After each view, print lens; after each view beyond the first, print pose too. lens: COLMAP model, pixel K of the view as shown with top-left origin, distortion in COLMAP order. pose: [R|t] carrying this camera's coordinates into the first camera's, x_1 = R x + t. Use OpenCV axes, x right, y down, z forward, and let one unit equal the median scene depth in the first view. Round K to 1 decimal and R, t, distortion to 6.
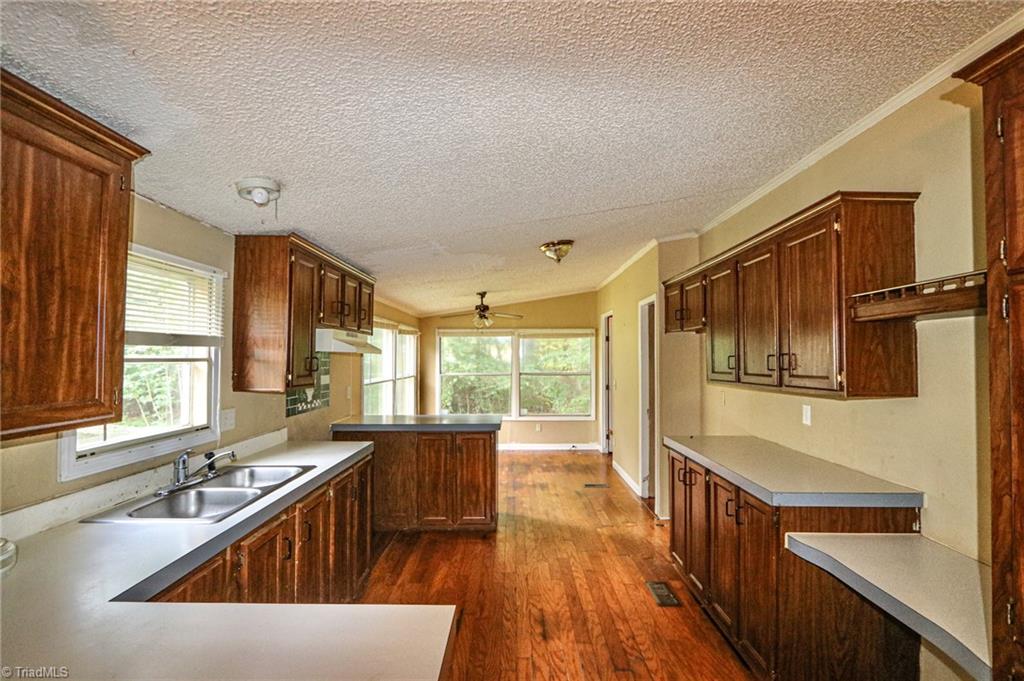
lens RADIAL K [[472.3, 0, 511.6], [0, 472.3, 343.2], [0, 0, 1]] dist [-0.015907, 0.001231]
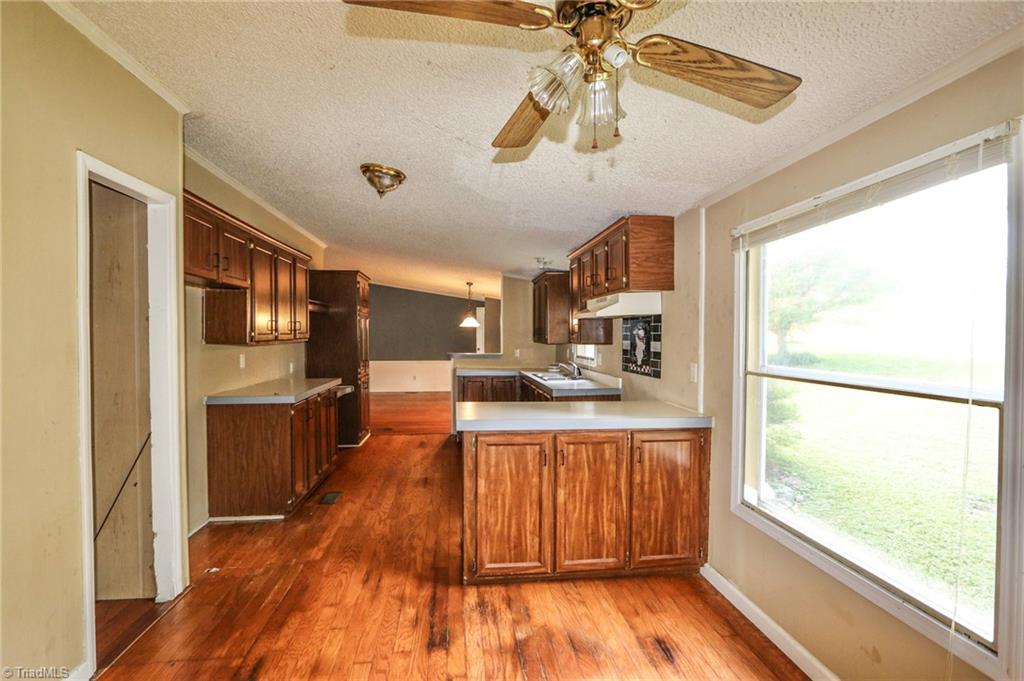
lens RADIAL K [[472.3, 0, 511.6], [0, 472.3, 343.2], [0, 0, 1]] dist [-0.015907, 0.001231]
pose [[-0.992058, -0.000664, -0.125782, -0.026119], [0.000840, 0.999929, -0.011903, 0.119997], [0.125781, -0.011914, -0.991987, 2.713685]]
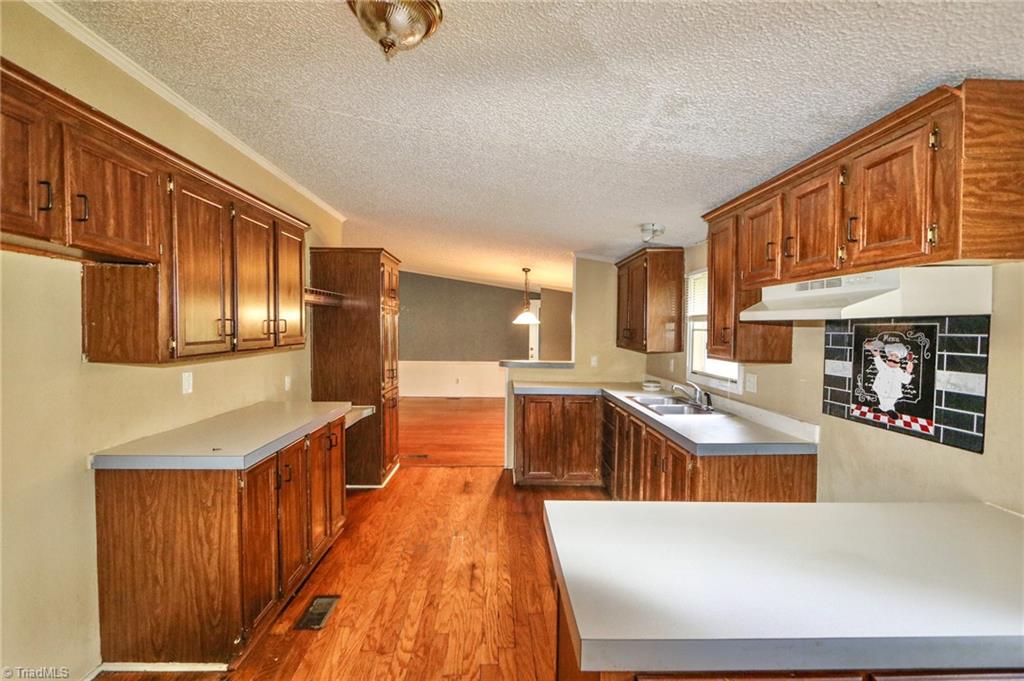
lens RADIAL K [[472.3, 0, 511.6], [0, 472.3, 343.2], [0, 0, 1]] dist [-0.015907, 0.001231]
pose [[-0.999269, -0.010449, -0.036784, 0.023380], [-0.010575, 0.999939, 0.003221, 0.067154], [0.036748, 0.003607, -0.999318, 2.059665]]
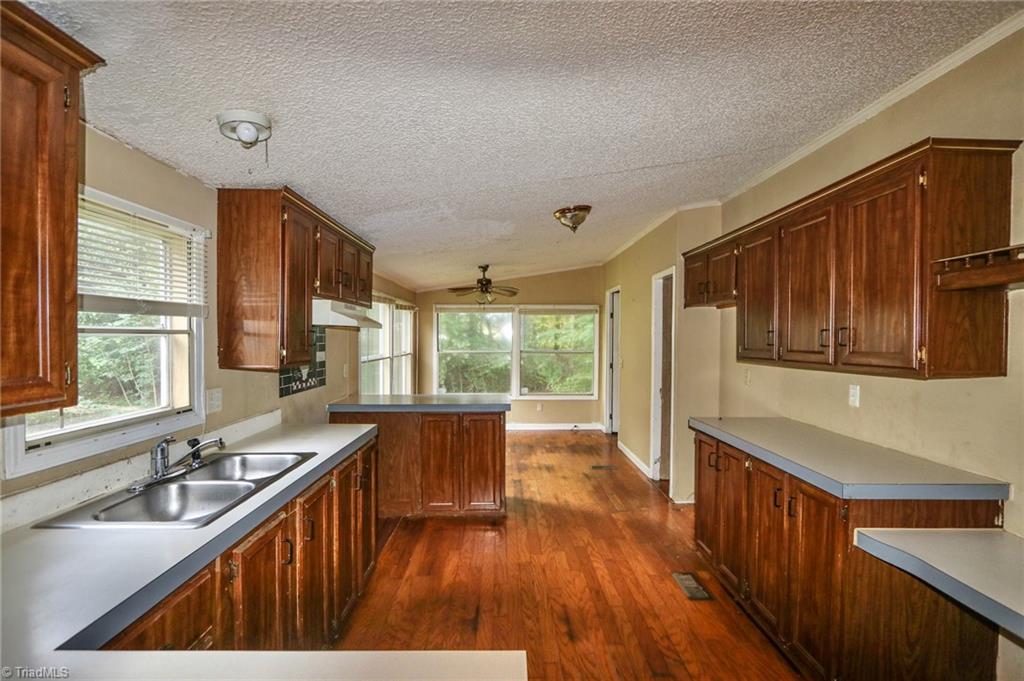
lens RADIAL K [[472.3, 0, 511.6], [0, 472.3, 343.2], [0, 0, 1]] dist [-0.015907, 0.001231]
pose [[0.999749, 0.003221, 0.022168, -0.064819], [-0.004217, 0.998977, 0.045016, 0.012880], [-0.022000, -0.045098, 0.998740, 0.110895]]
